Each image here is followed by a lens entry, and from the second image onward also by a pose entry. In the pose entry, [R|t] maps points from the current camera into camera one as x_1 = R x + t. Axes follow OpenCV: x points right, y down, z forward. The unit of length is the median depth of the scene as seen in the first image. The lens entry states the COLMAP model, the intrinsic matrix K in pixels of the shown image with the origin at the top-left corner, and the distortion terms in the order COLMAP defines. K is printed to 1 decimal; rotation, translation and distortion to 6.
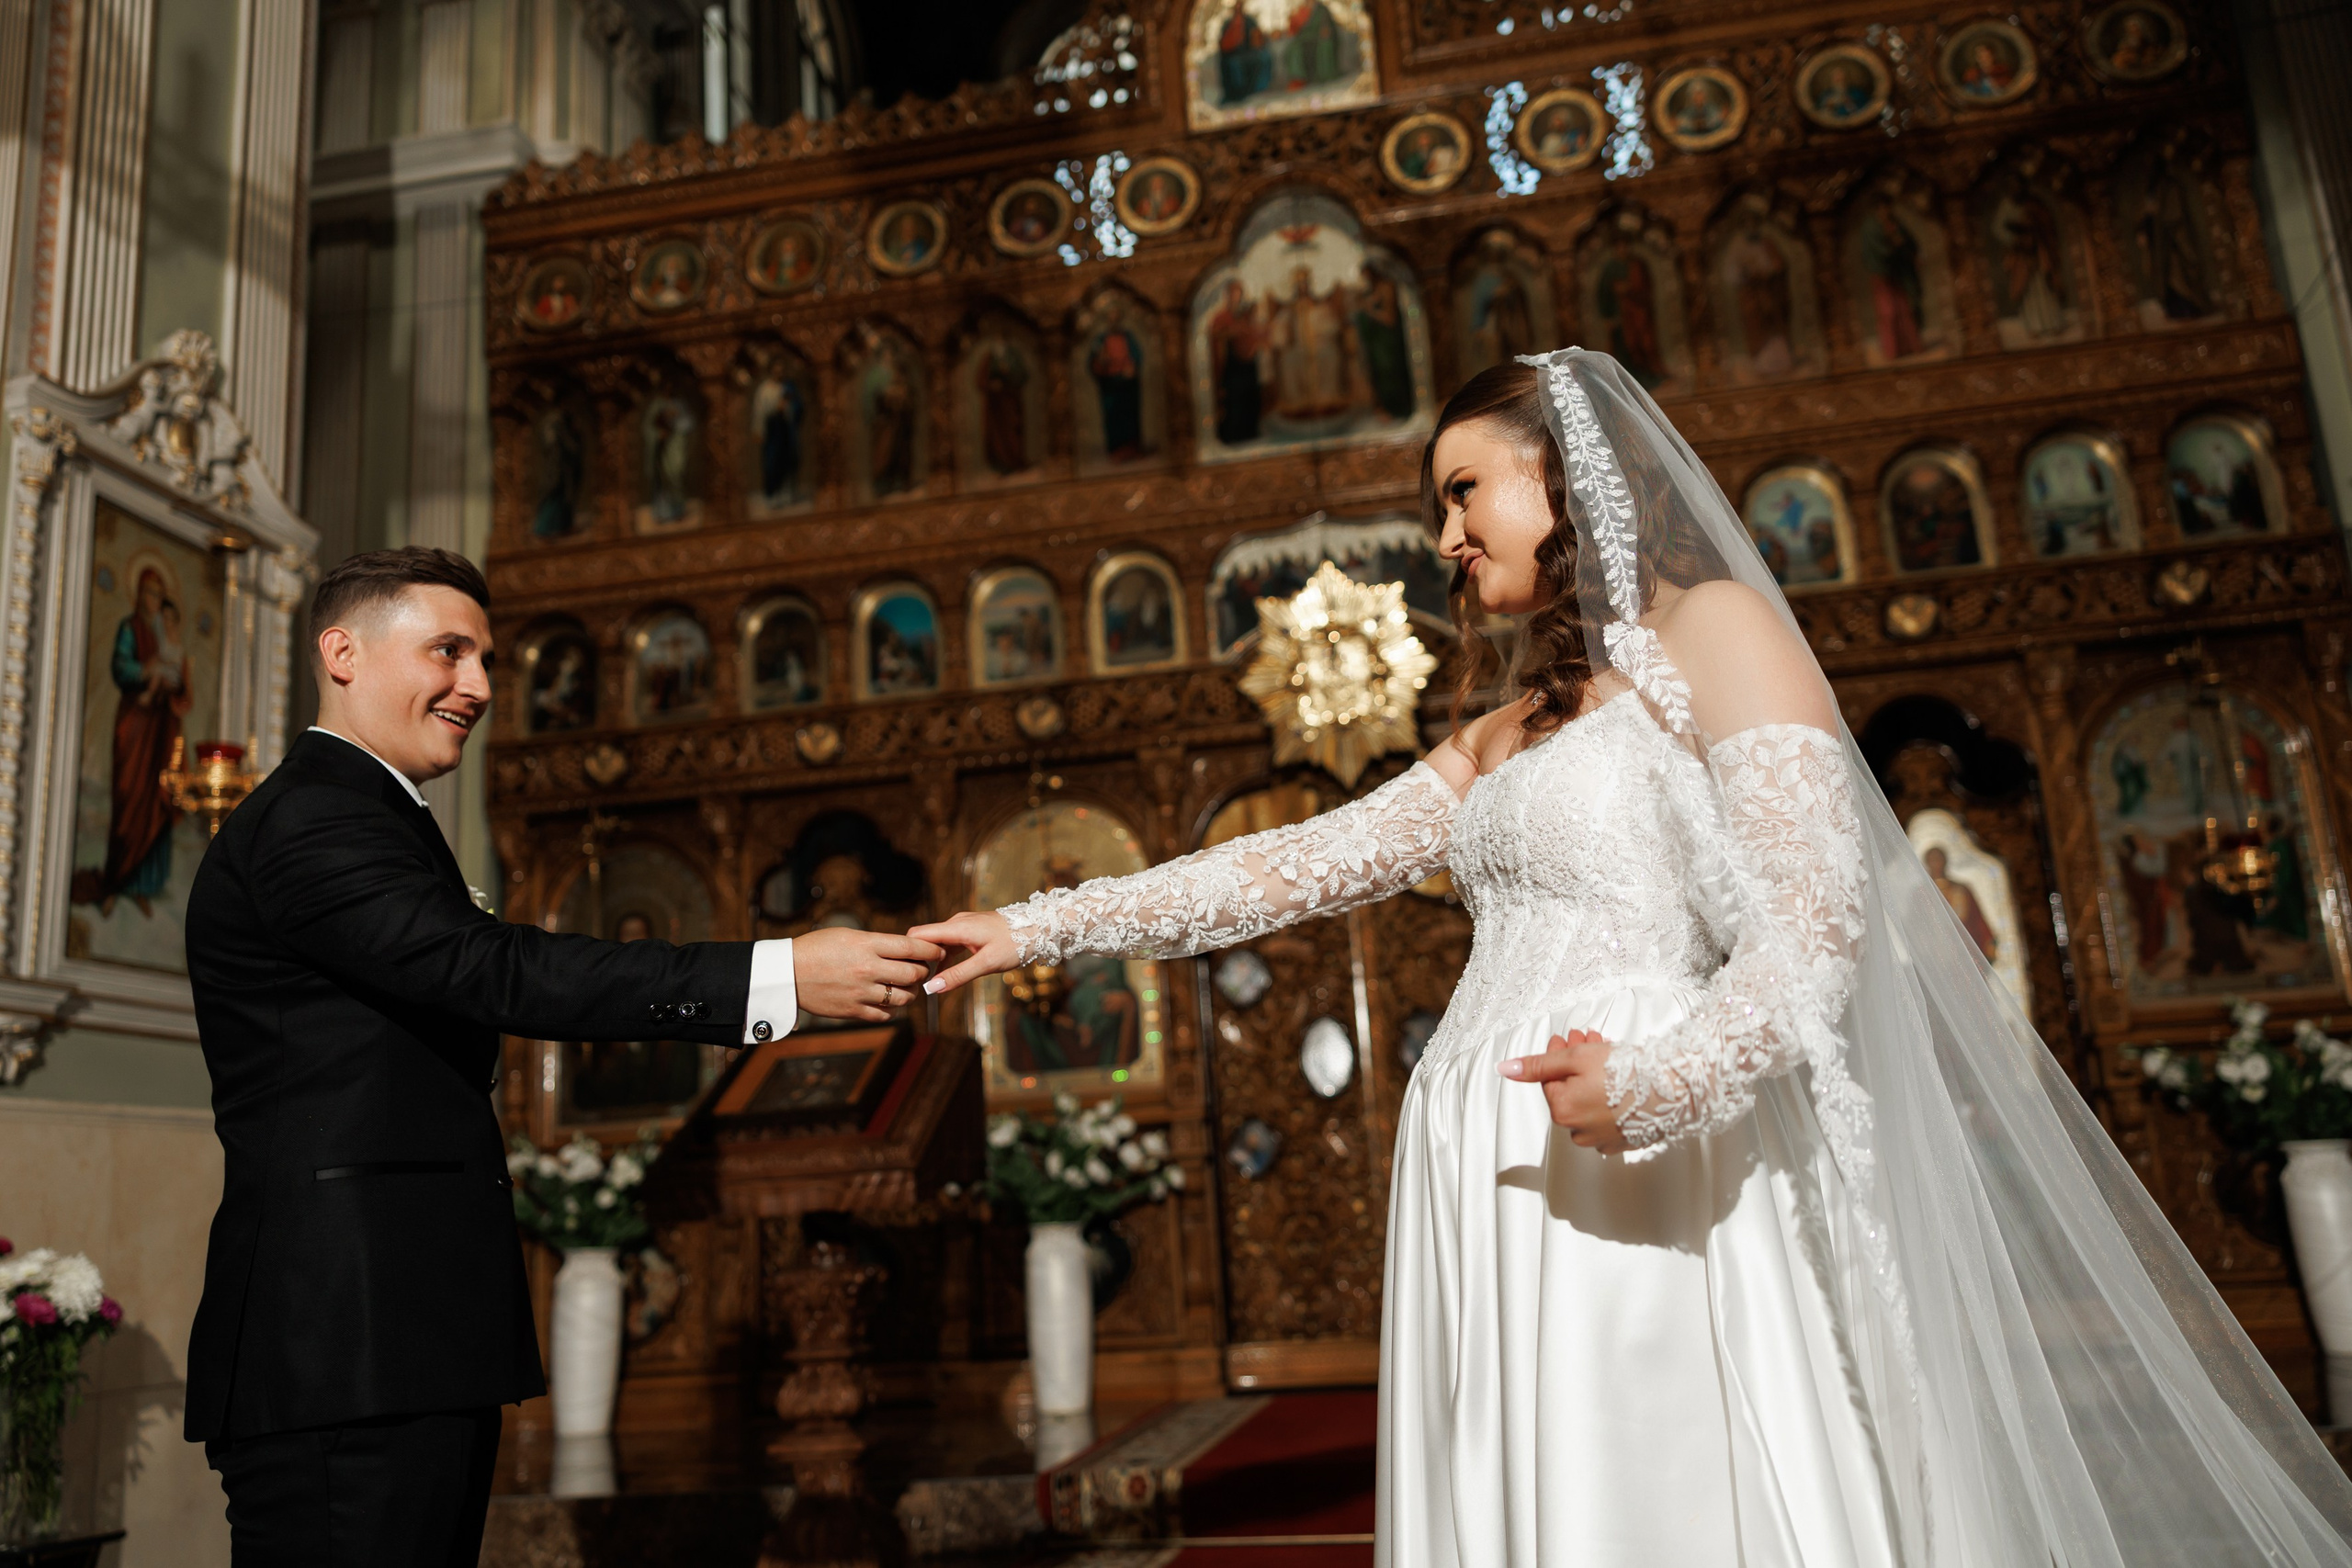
lens RADIAL K [[1741.8, 0, 1172.1], [0, 1741.8, 799.4], [0, 0, 1]] dist [0.003740, 0.004283]
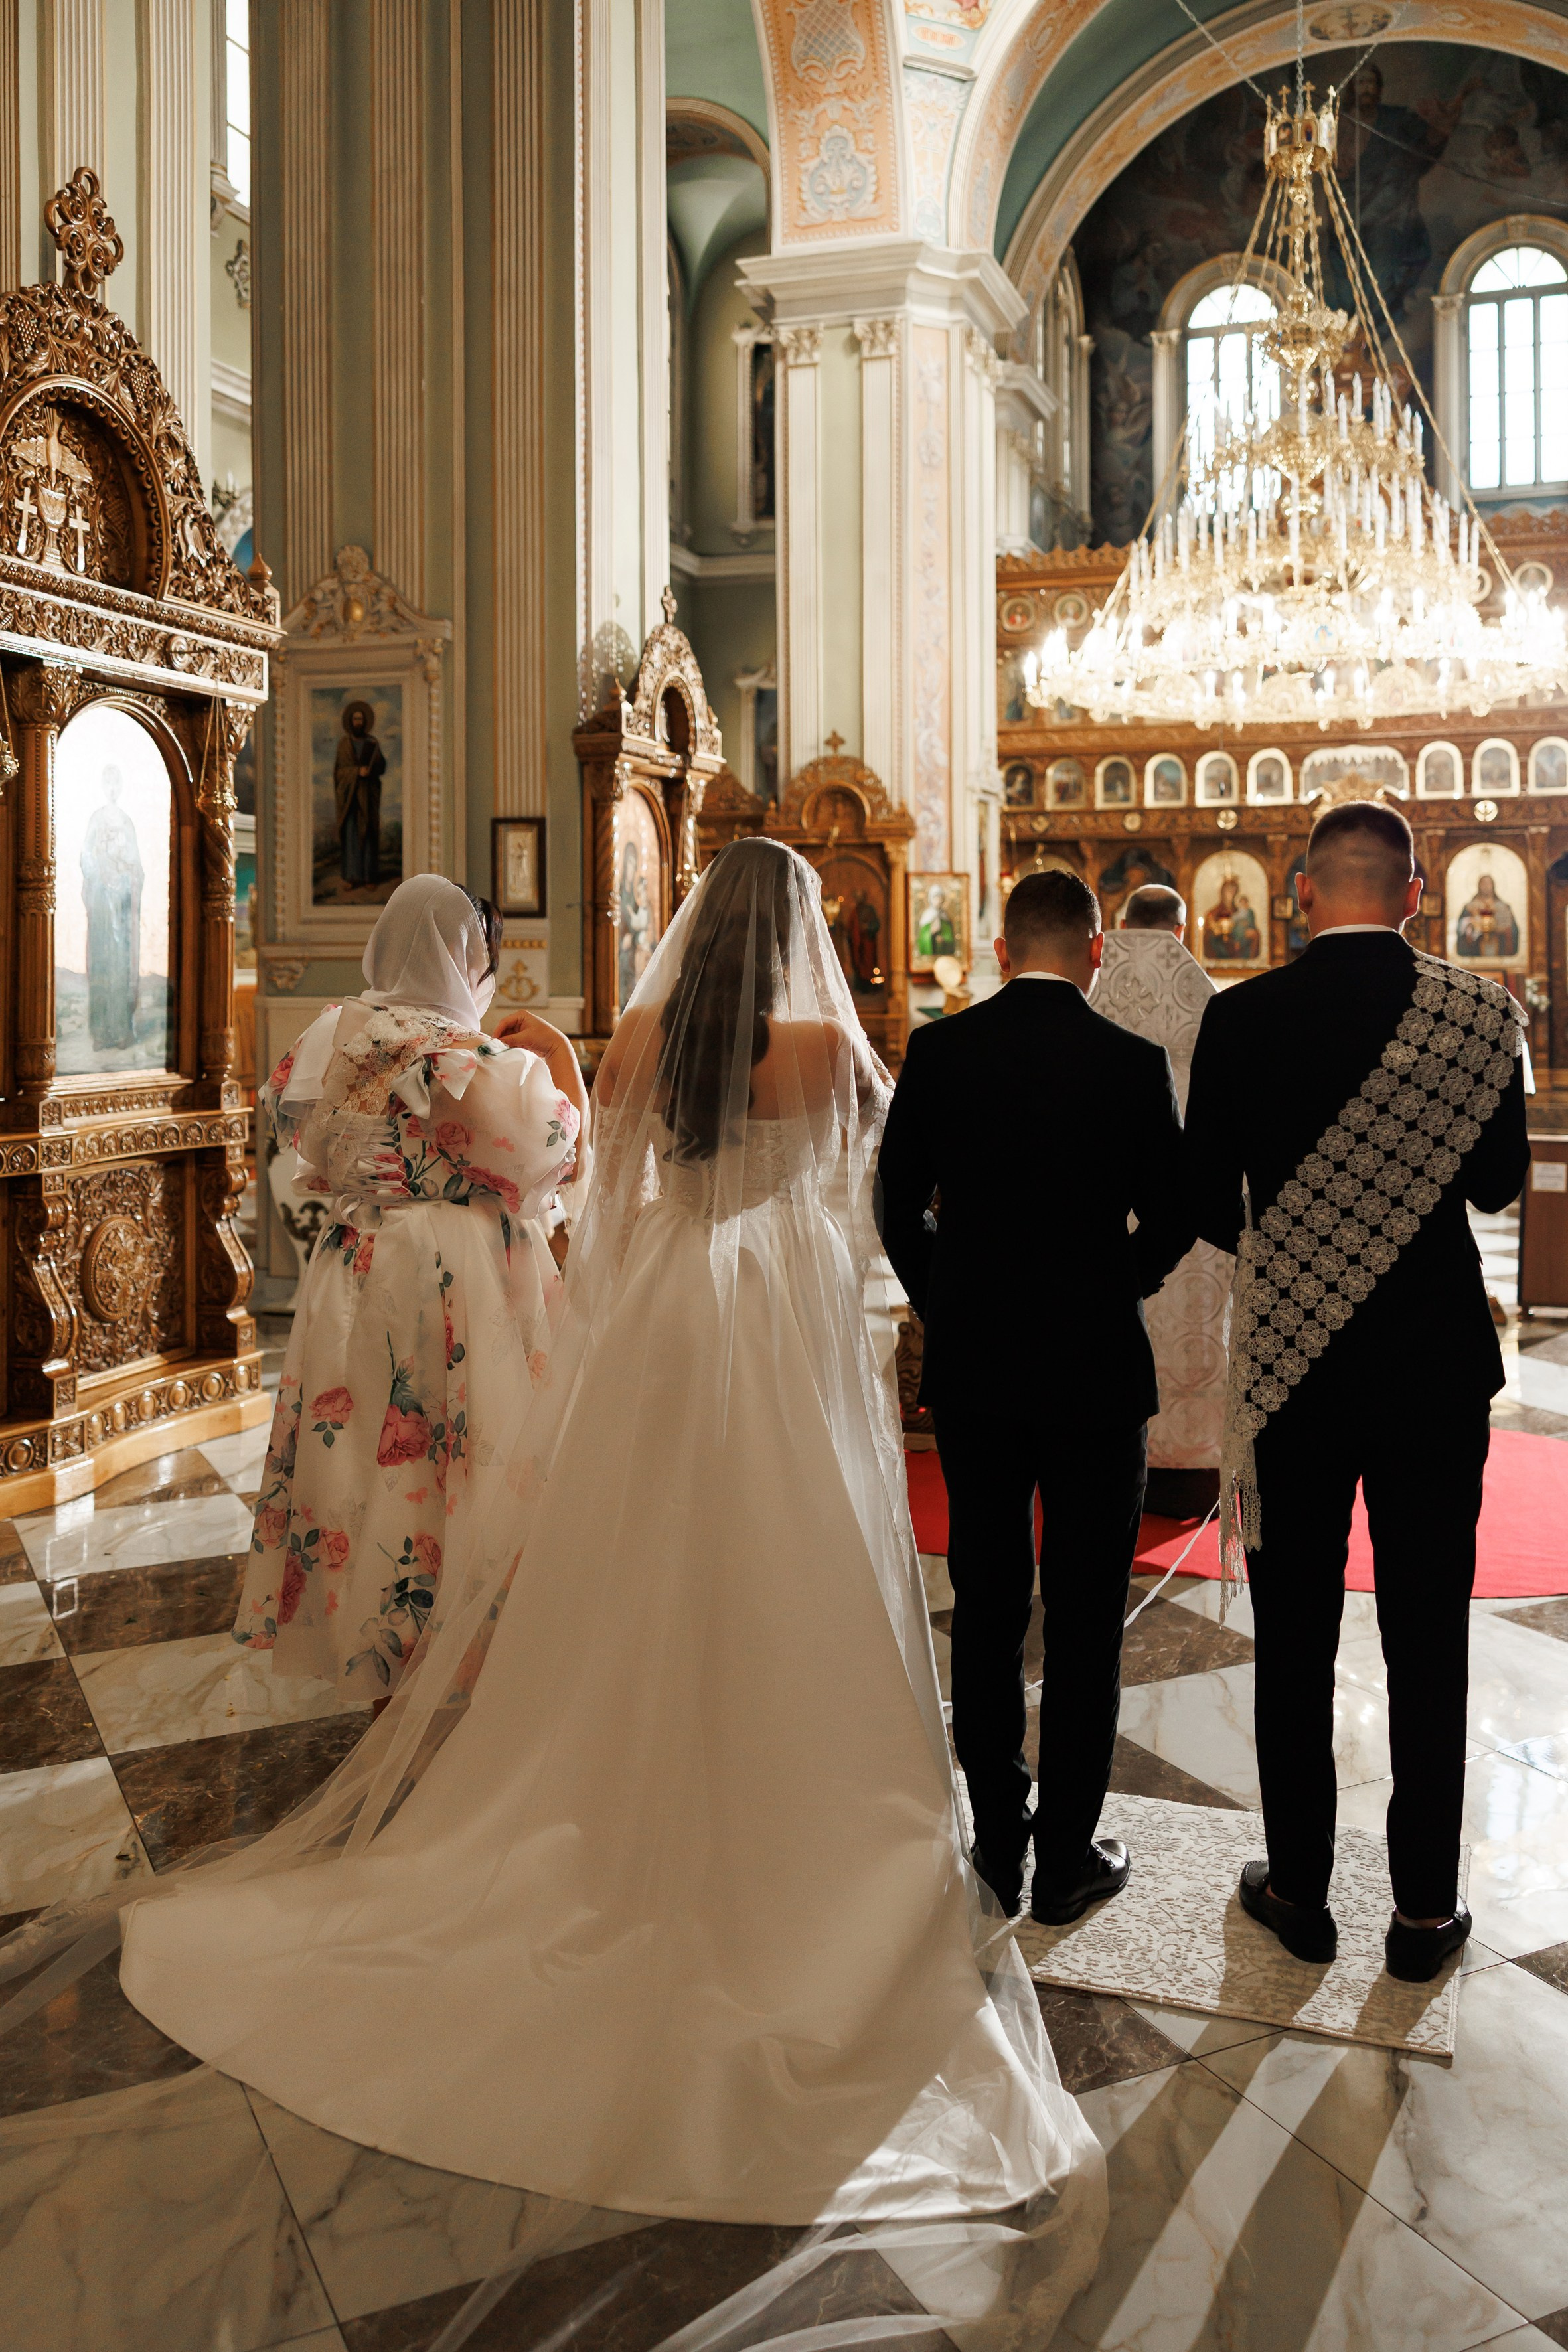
lens RADIAL K [[2091.6, 0, 670.8], [0, 2091.6, 943.9], [0, 0, 1]] dist [-0.005661, 0.007717]
pose [[0.977866, 0.062594, -0.199649, -0.243063], [-0.016959, 0.974774, 0.222550, -0.520451], [0.208543, -0.214239, 0.954260, -2.034080]]
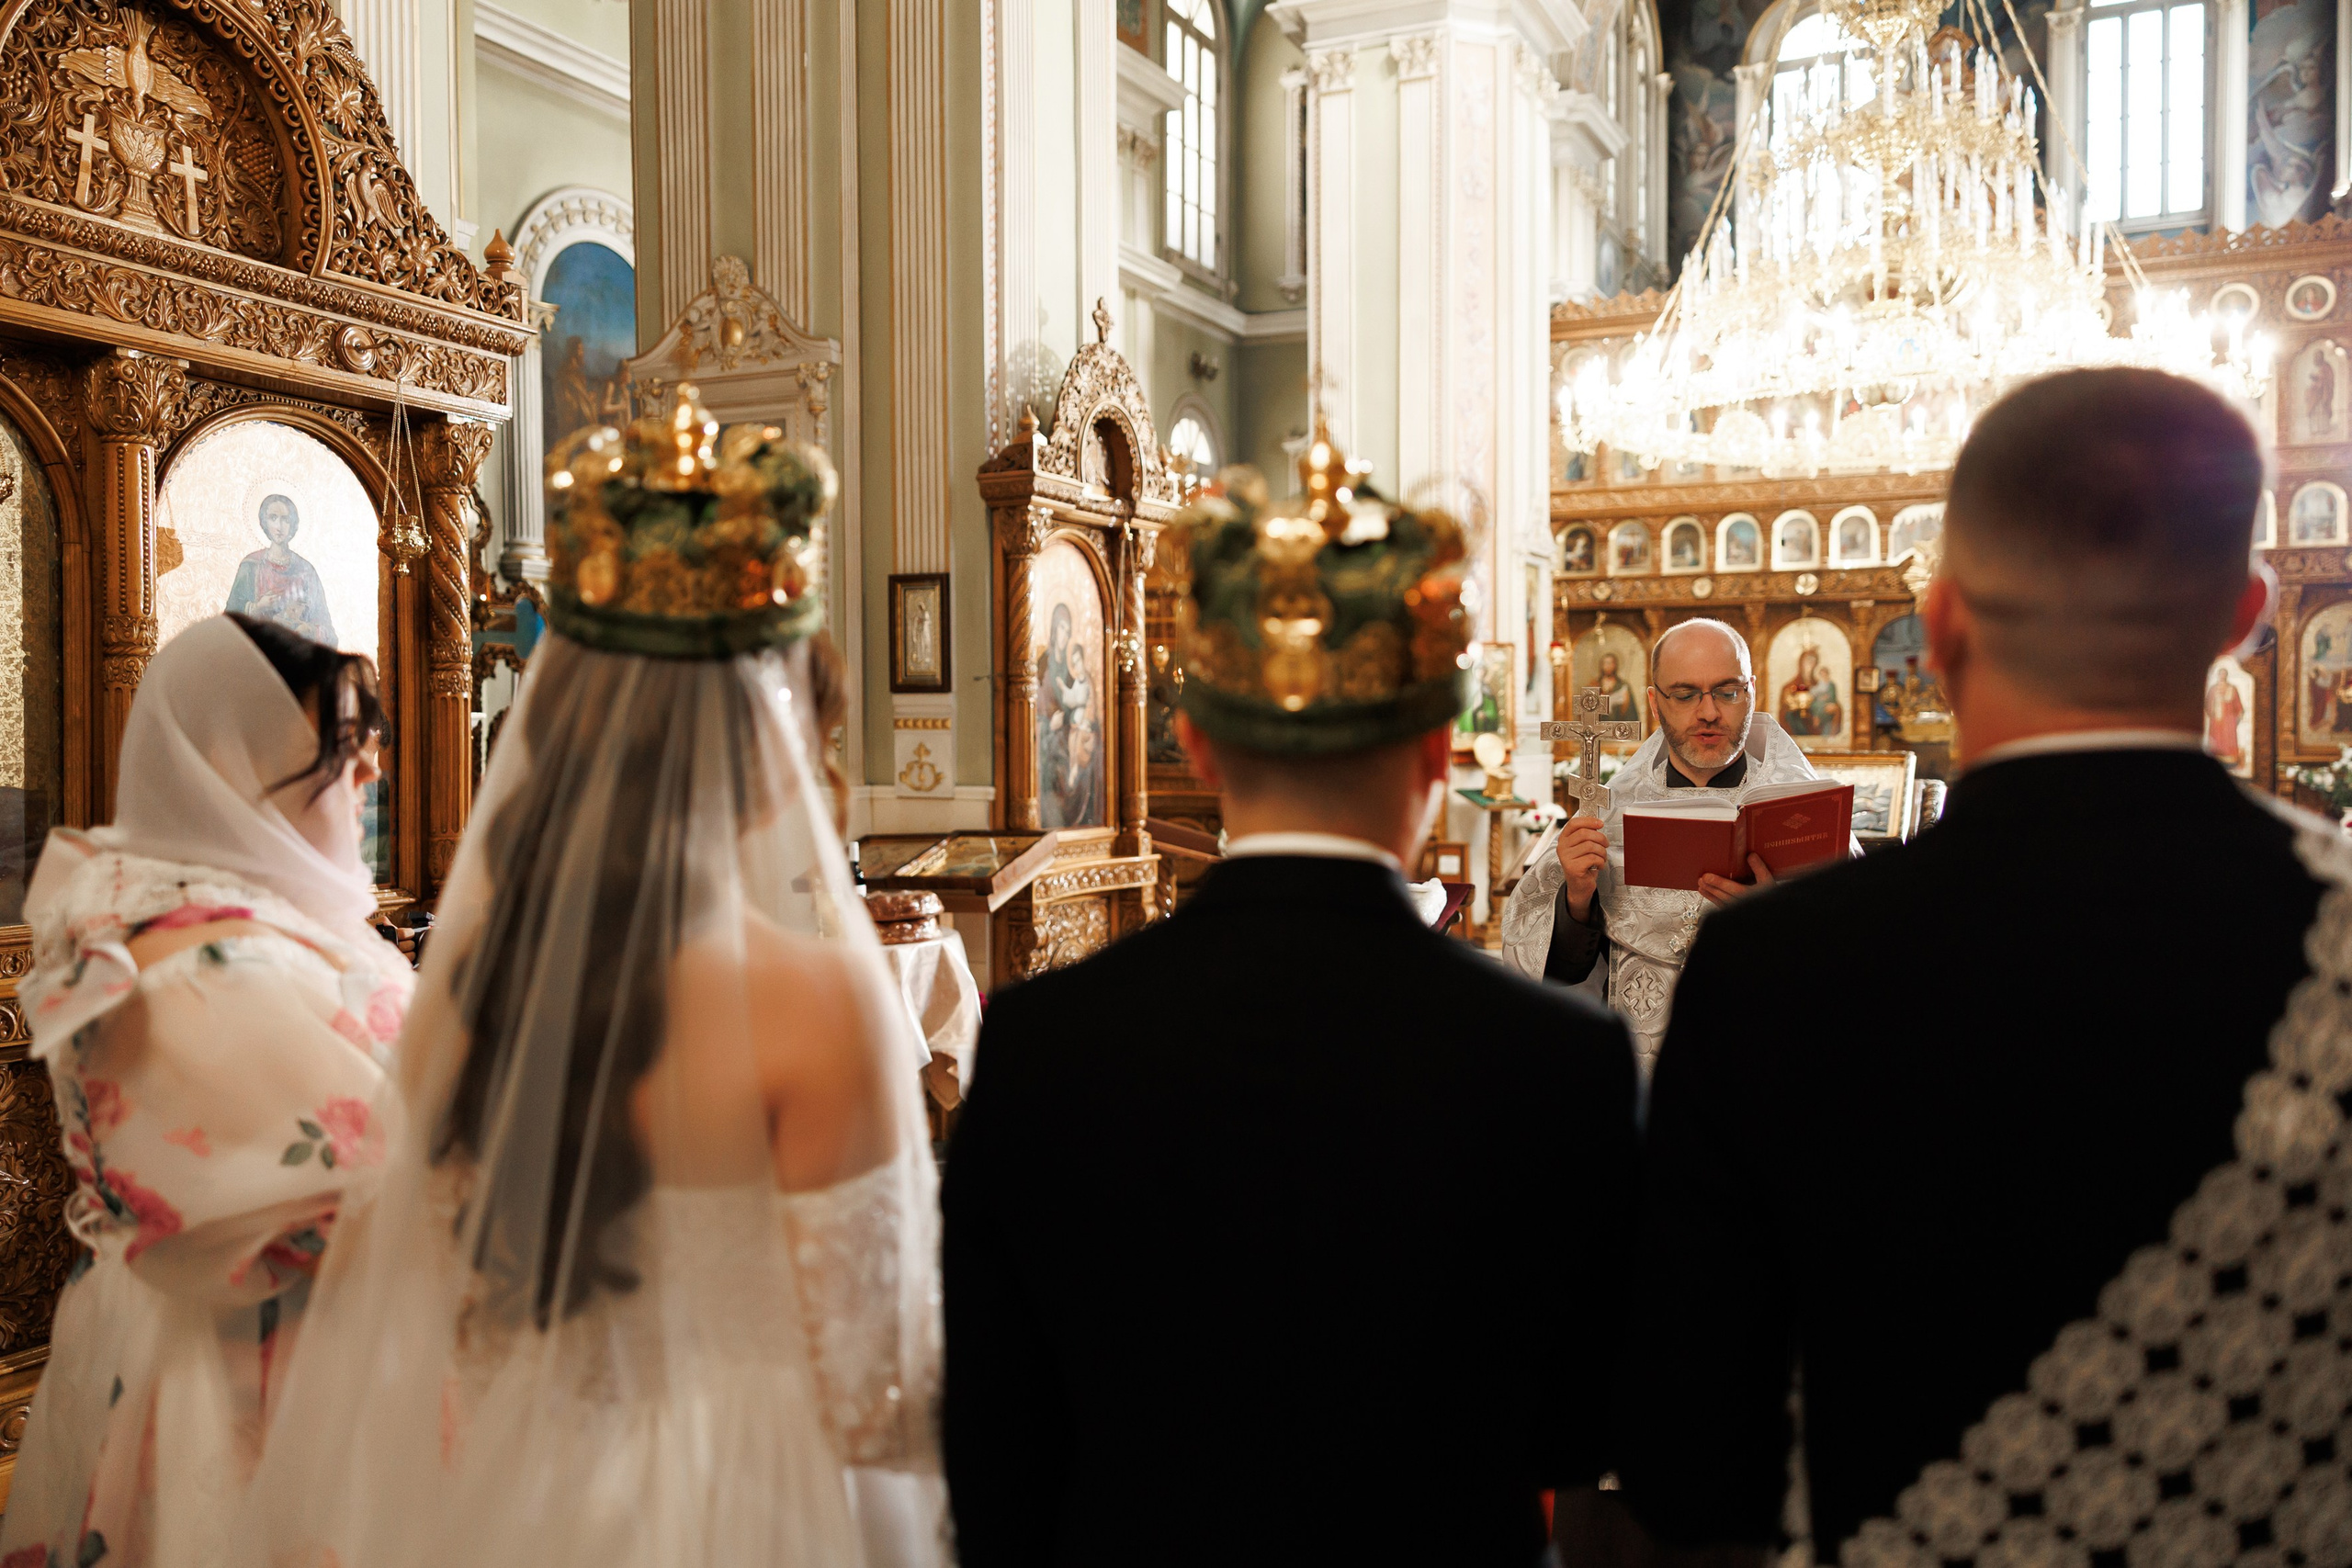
lens RADIAL K [[1917.6, 0, 1128.3], [0, 1917.6, 783.3], [0, 0, 1]] dist [0.000394, 0.002606]
pose [[0.955790, 0.071077, -0.285332, -0.188165], [0.004741, 0.966497, 0.256636, -0.441695], [0.294013, -0.246642, 0.923430, -1.641255]]
